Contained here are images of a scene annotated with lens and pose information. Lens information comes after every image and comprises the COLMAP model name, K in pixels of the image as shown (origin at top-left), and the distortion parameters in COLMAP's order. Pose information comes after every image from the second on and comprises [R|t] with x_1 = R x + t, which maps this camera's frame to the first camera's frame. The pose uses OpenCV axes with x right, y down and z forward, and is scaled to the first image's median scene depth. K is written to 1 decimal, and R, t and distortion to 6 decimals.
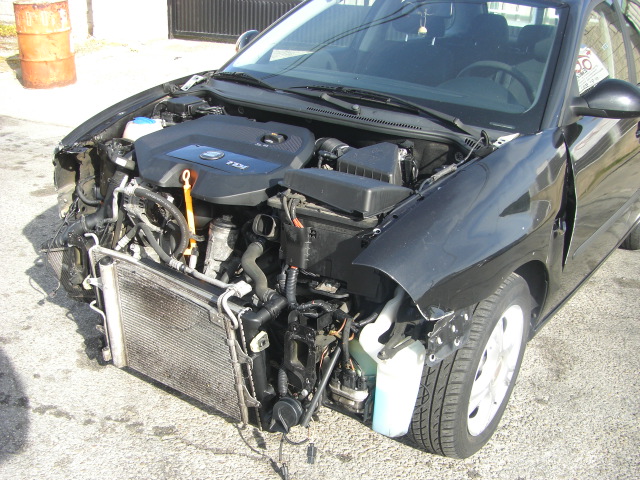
lens RADIAL K [[725.3, 0, 315.8], [0, 725.3, 241.7], [0, 0, 1]] dist [-0.137842, 0.000000]
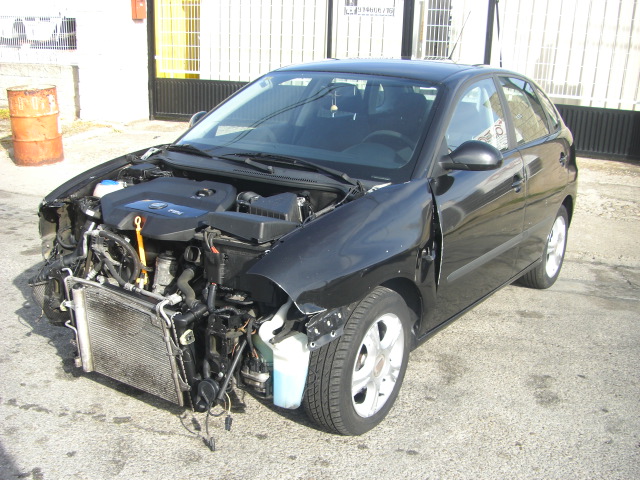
lens RADIAL K [[725.3, 0, 322.3], [0, 725.3, 239.5], [0, 0, 1]] dist [-0.137842, 0.000000]
pose [[0.999519, -0.022959, 0.020862, 0.125689], [0.025090, 0.993792, -0.108392, 0.090544], [-0.018244, 0.108863, 0.993889, -0.302624]]
